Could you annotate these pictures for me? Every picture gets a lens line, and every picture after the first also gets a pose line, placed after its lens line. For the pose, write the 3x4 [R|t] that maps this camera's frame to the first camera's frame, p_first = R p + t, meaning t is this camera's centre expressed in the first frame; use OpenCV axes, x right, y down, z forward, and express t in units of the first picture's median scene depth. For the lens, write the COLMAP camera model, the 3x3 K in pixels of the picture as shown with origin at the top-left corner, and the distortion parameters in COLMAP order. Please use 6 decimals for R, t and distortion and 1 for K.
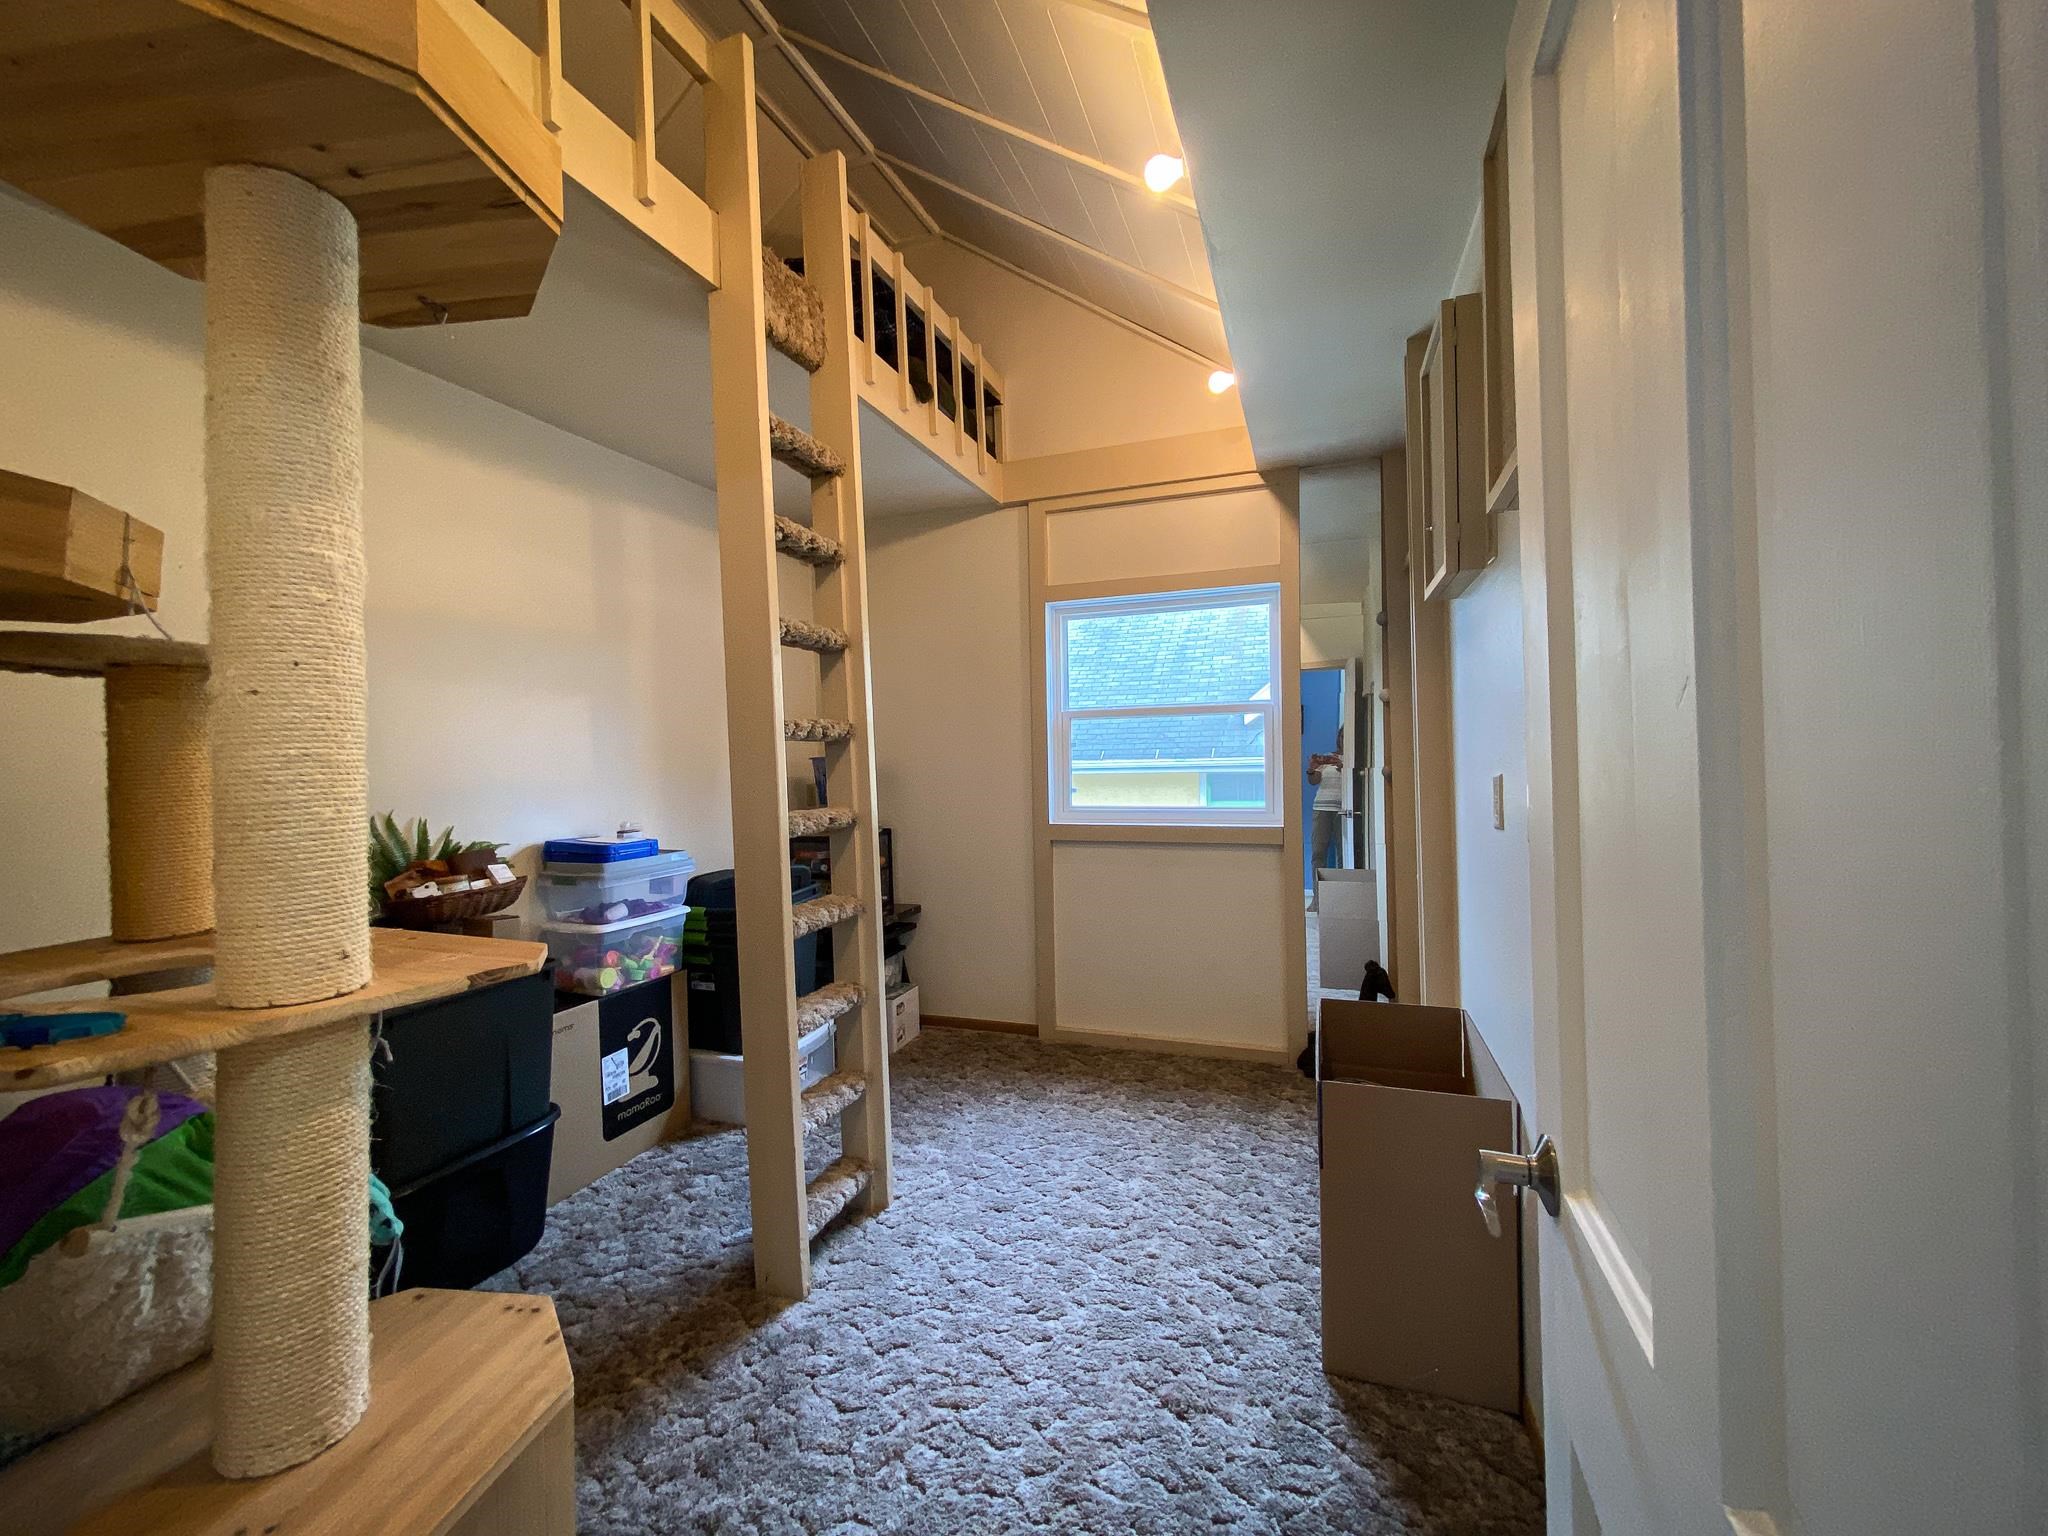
lens RADIAL K [[829.0, 0, 1039.8], [0, 829.0, 774.6], [0, 0, 1]] dist [-0.004563, 0.000246]
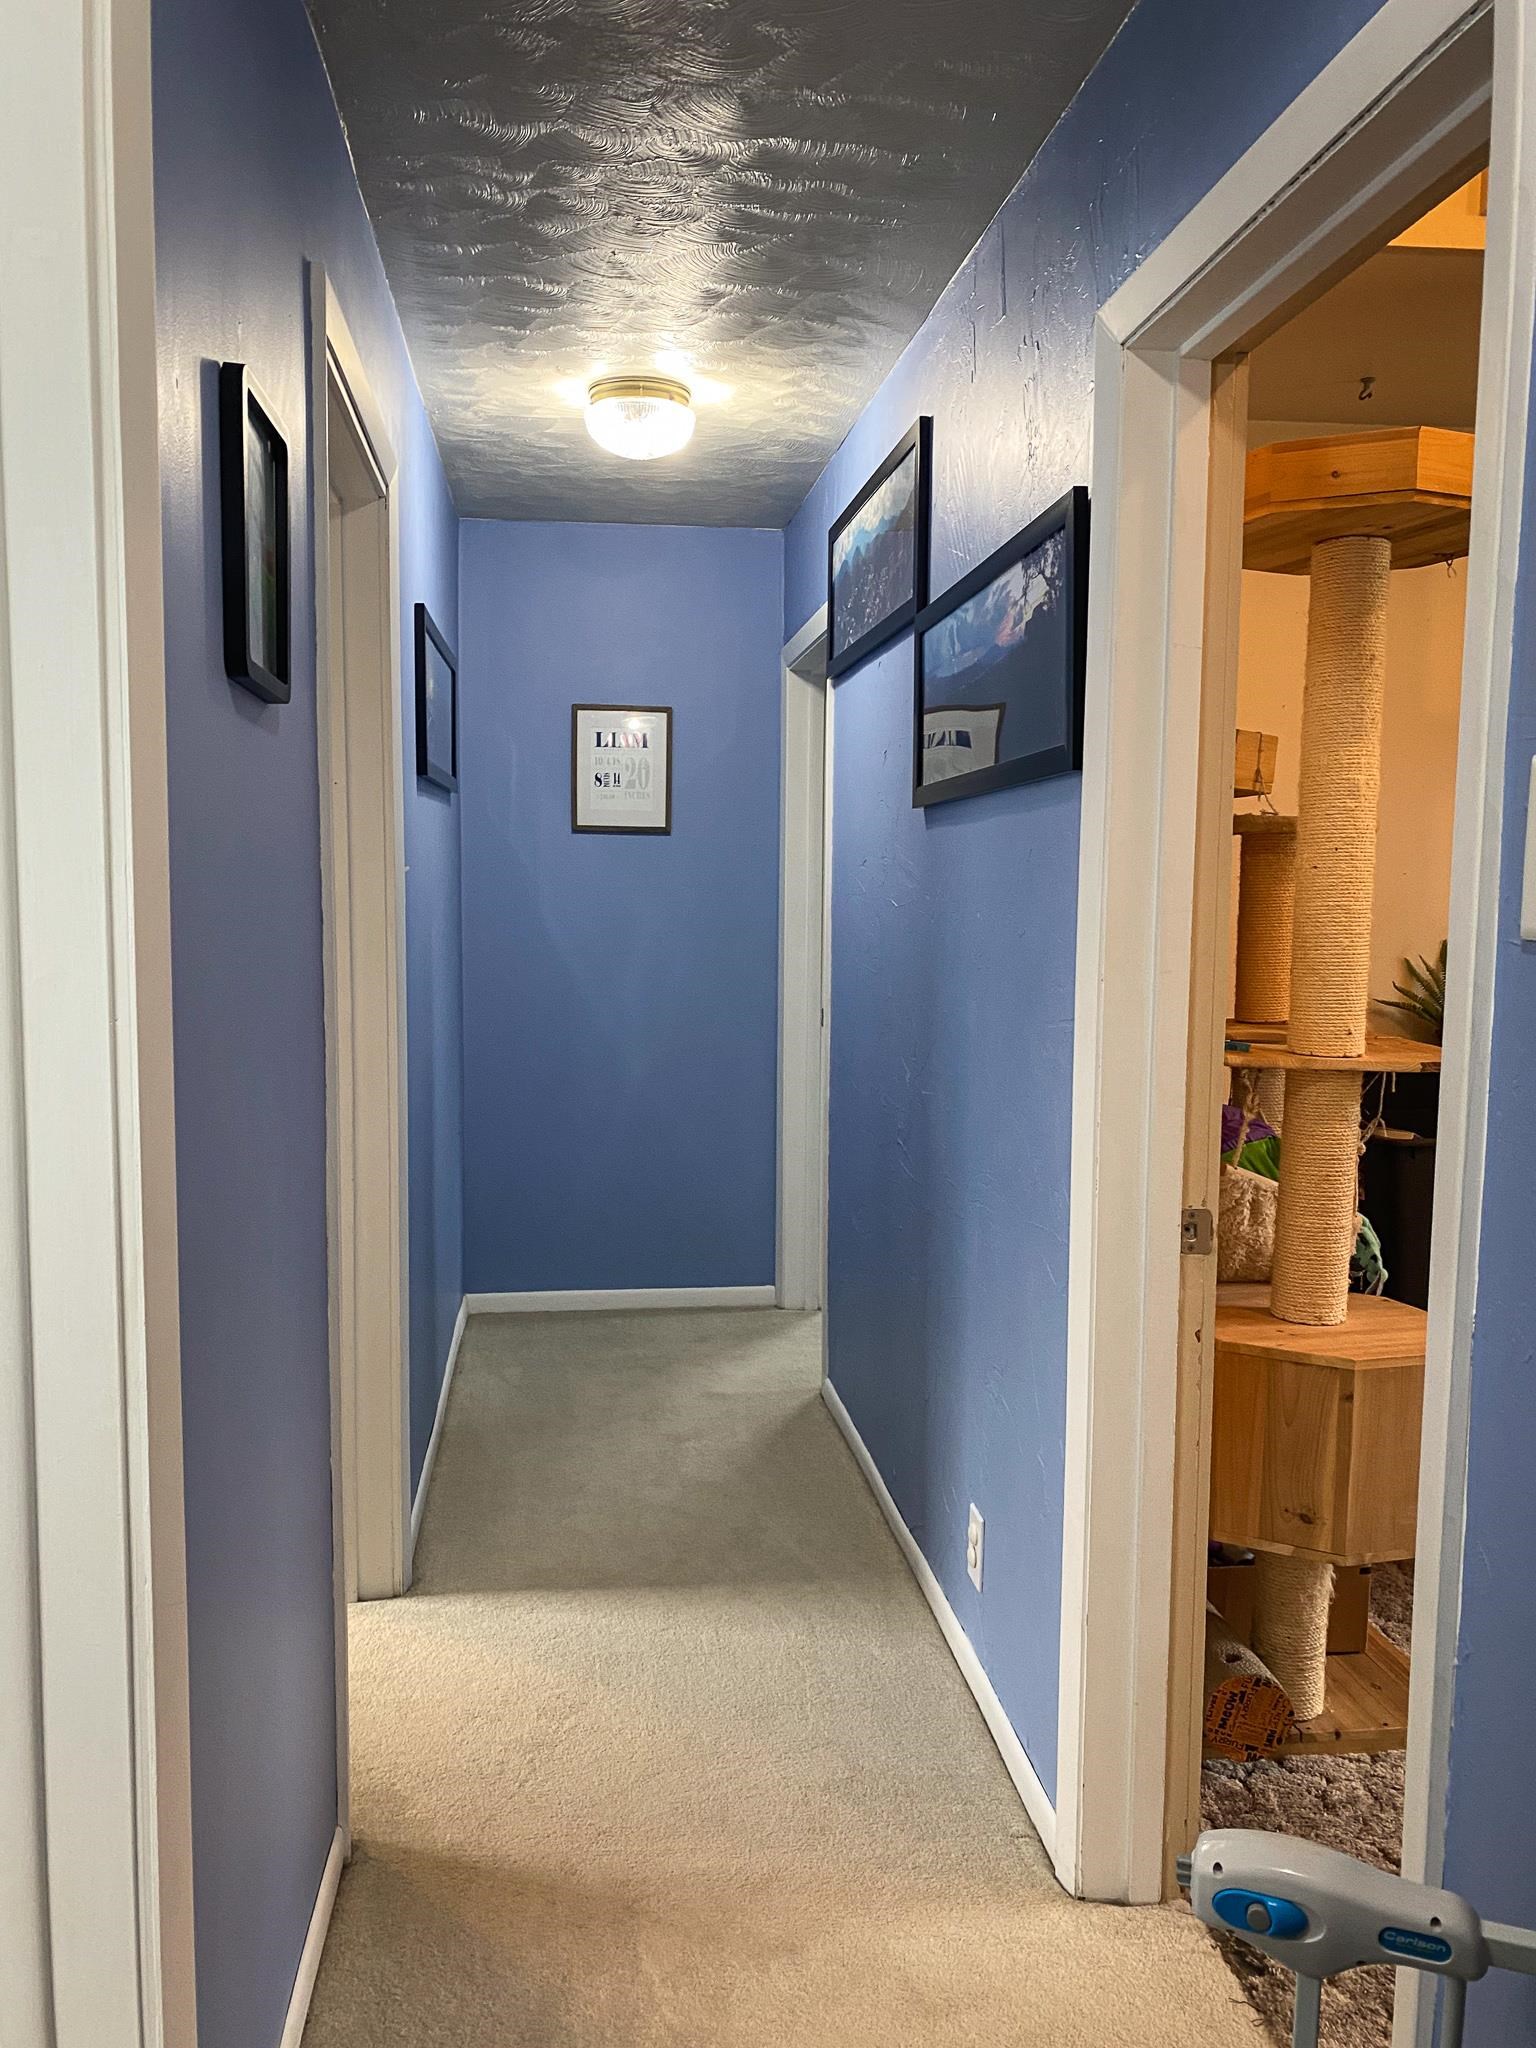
lens RADIAL K [[1589.3, 0, 771.5], [0, 1589.3, 1029.2], [0, 0, 1]] dist [0.045947, -0.027985]
pose [[0.451241, 0.106969, -0.885968, 1.302594], [-0.022507, 0.993838, 0.108530, -0.090499], [0.892118, -0.029033, 0.450868, -1.299908]]
